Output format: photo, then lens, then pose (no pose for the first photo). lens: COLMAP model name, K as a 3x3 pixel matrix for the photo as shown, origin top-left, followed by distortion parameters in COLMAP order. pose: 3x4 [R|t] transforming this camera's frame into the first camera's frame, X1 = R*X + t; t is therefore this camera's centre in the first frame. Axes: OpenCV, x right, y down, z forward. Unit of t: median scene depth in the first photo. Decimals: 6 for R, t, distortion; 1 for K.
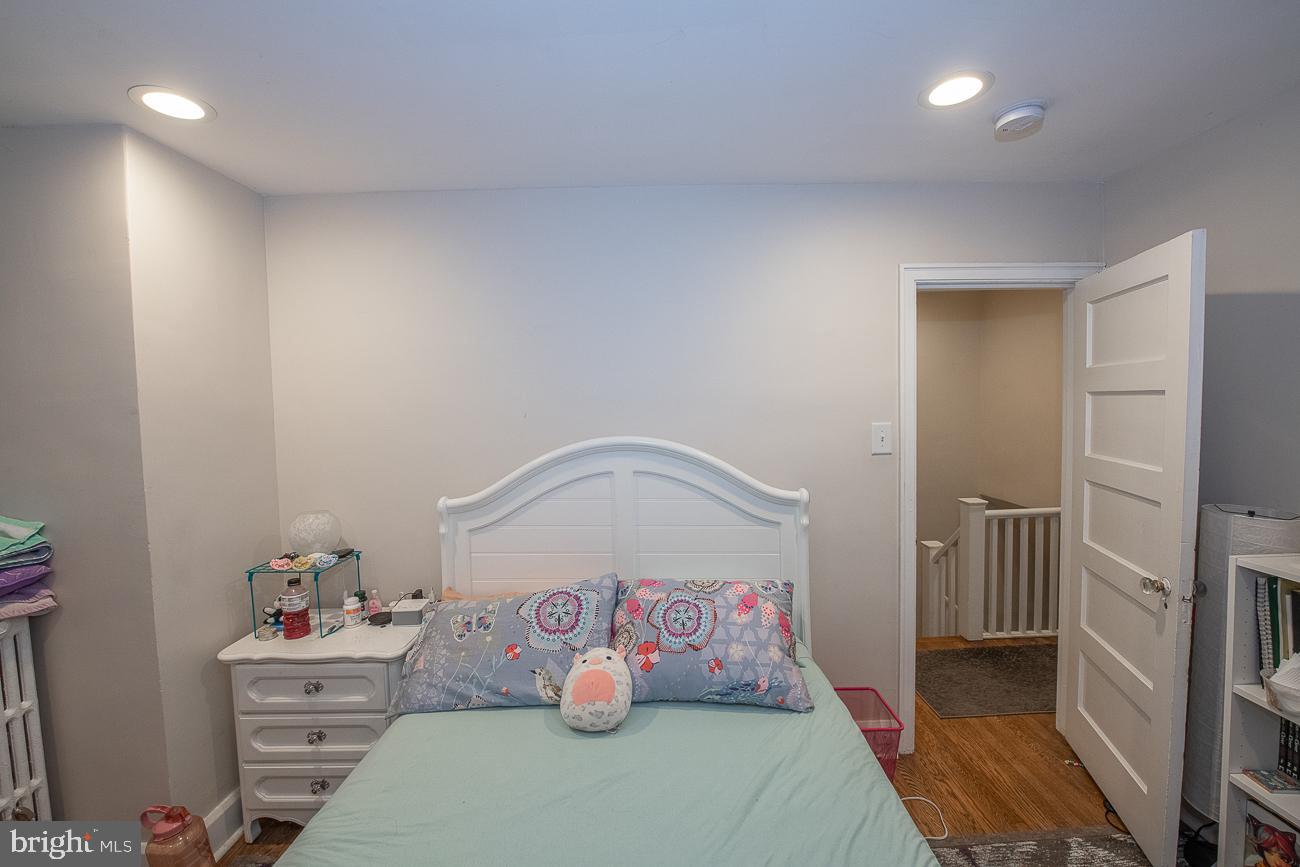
lens RADIAL K [[522.3, 0, 656.9], [0, 522.3, 427.7], [0, 0, 1]] dist [-0.021868, 0.000088]
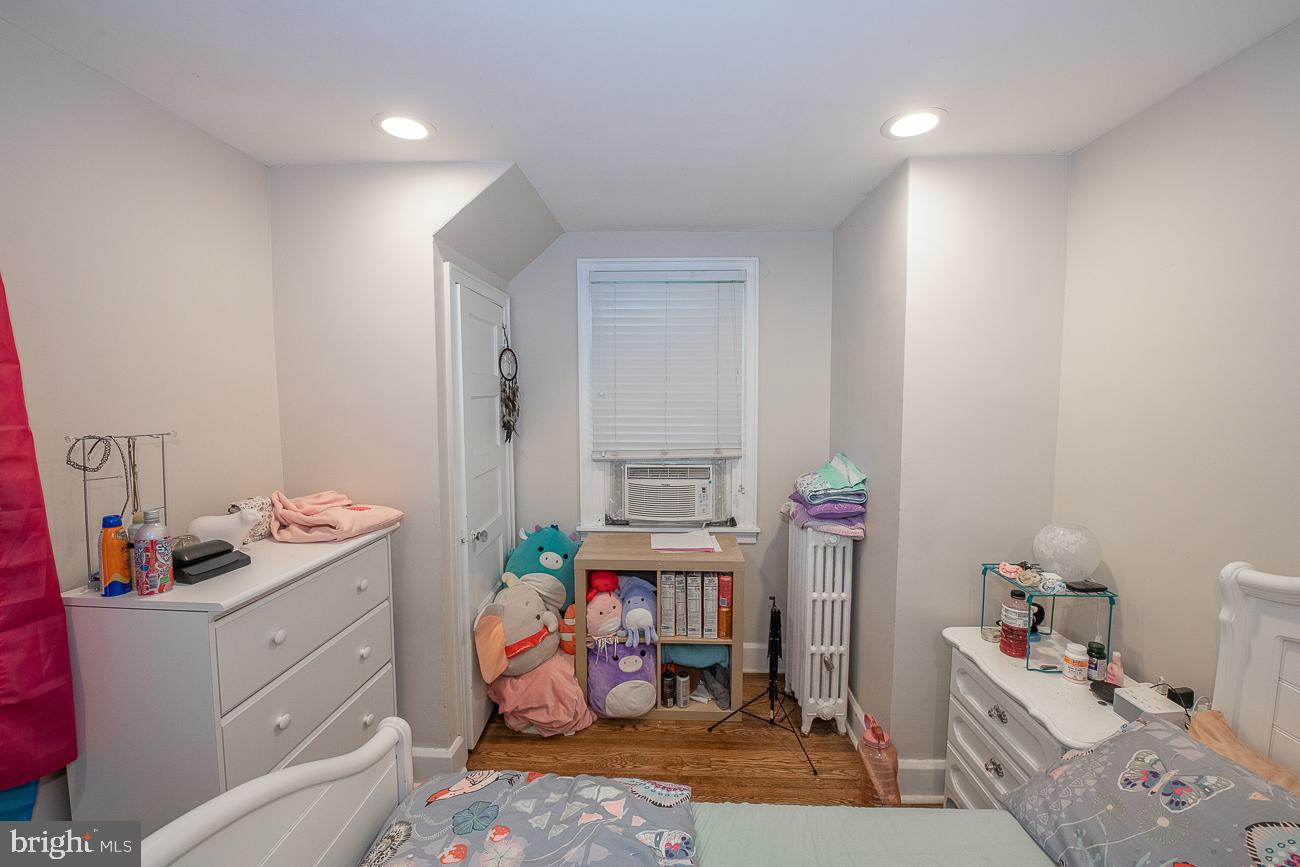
lens RADIAL K [[522.3, 0, 656.9], [0, 522.3, 427.7], [0, 0, 1]] dist [-0.021868, 0.000088]
pose [[-0.042538, 0.096368, -0.994436, 0.197785], [-0.043497, 0.994215, 0.098207, -0.052956], [0.998148, 0.047432, -0.038100, 0.414719]]
